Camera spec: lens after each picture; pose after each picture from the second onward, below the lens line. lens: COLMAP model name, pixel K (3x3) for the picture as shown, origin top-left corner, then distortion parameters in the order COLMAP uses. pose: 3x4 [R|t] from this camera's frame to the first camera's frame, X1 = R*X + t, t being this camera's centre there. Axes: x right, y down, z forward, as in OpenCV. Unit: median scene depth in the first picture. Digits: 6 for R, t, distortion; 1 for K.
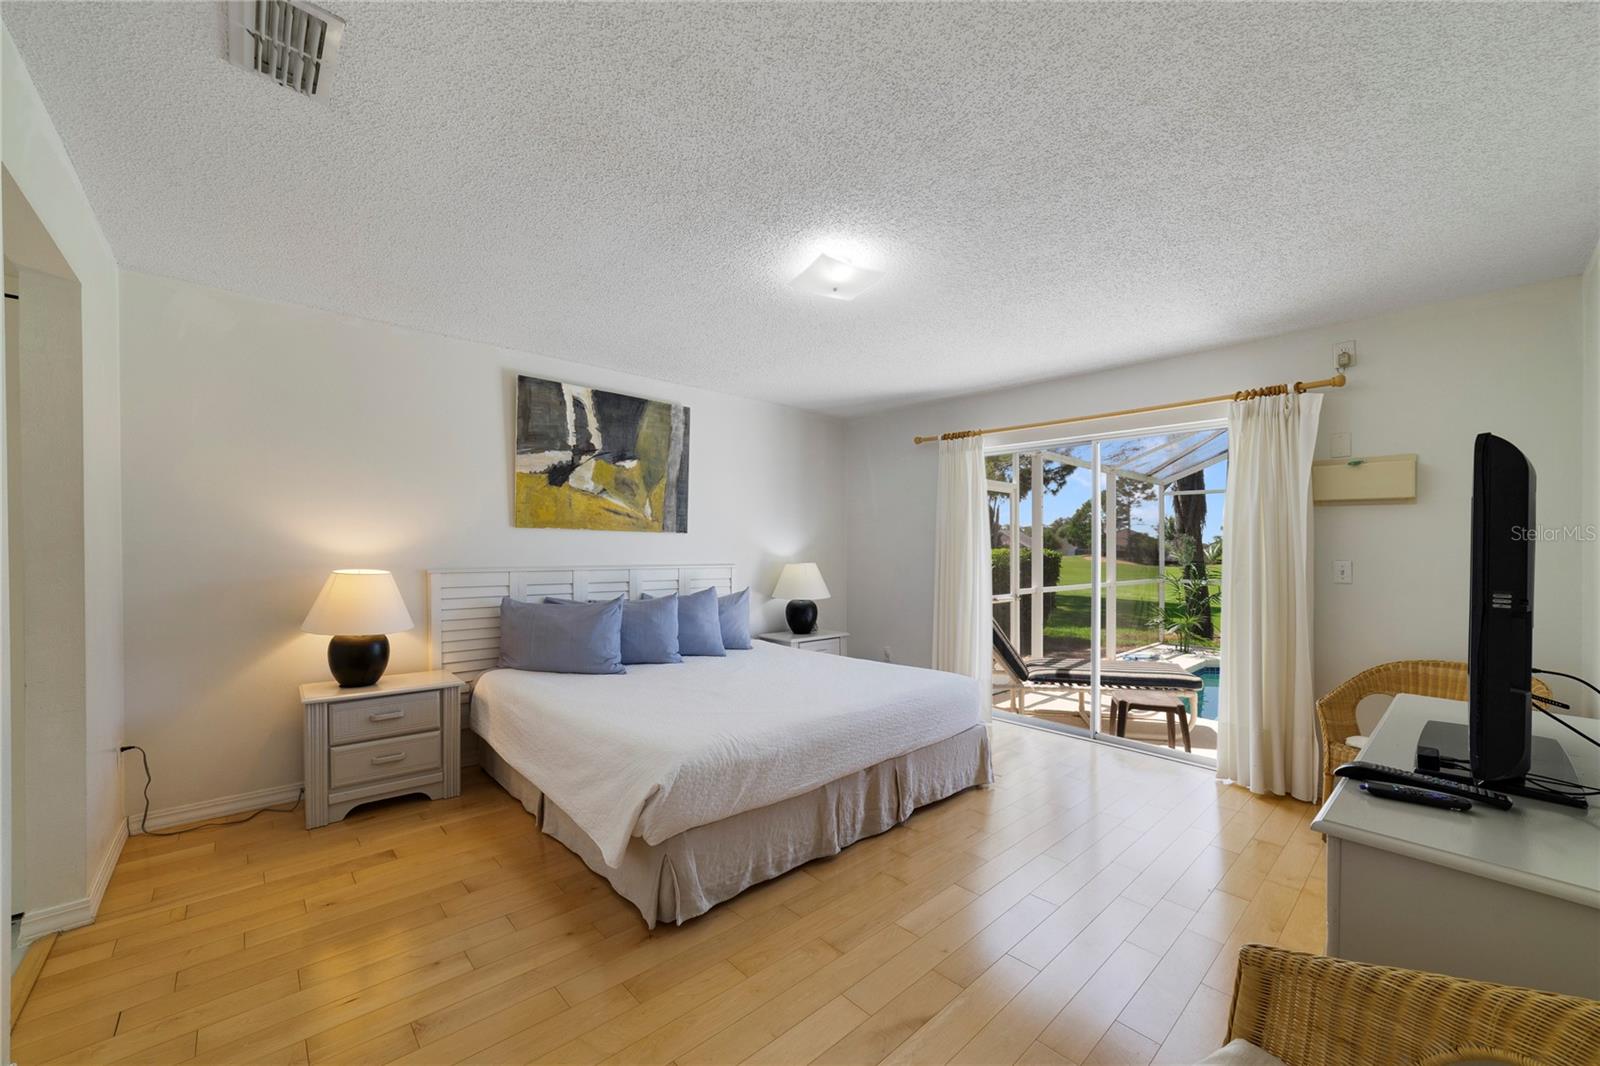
lens RADIAL K [[618.6, 0, 795.9], [0, 618.6, 545.1], [0, 0, 1]] dist [-0.015905, 0.000308]
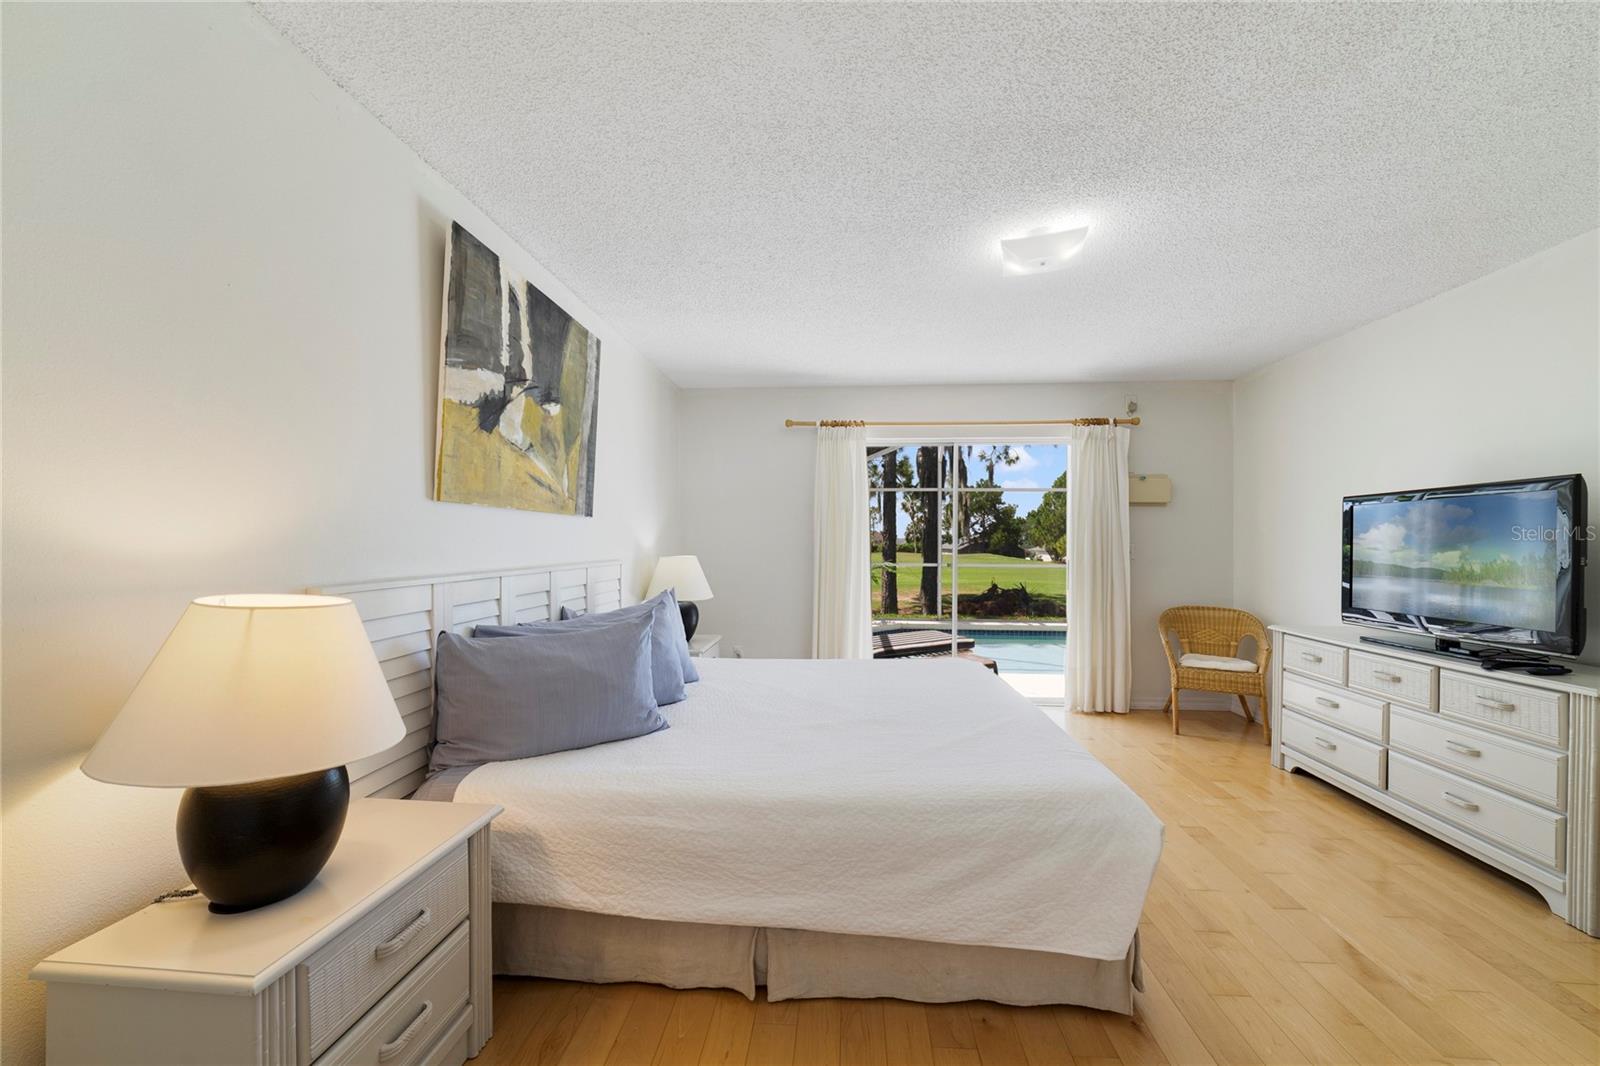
lens RADIAL K [[618.6, 0, 803.1], [0, 618.6, 533.5], [0, 0, 1]] dist [-0.015905, 0.000308]
pose [[0.730411, -0.000905, 0.683007, -0.551363], [0.000542, 1.000000, 0.000745, -0.000641], [-0.683008, -0.000173, 0.730411, 0.366281]]
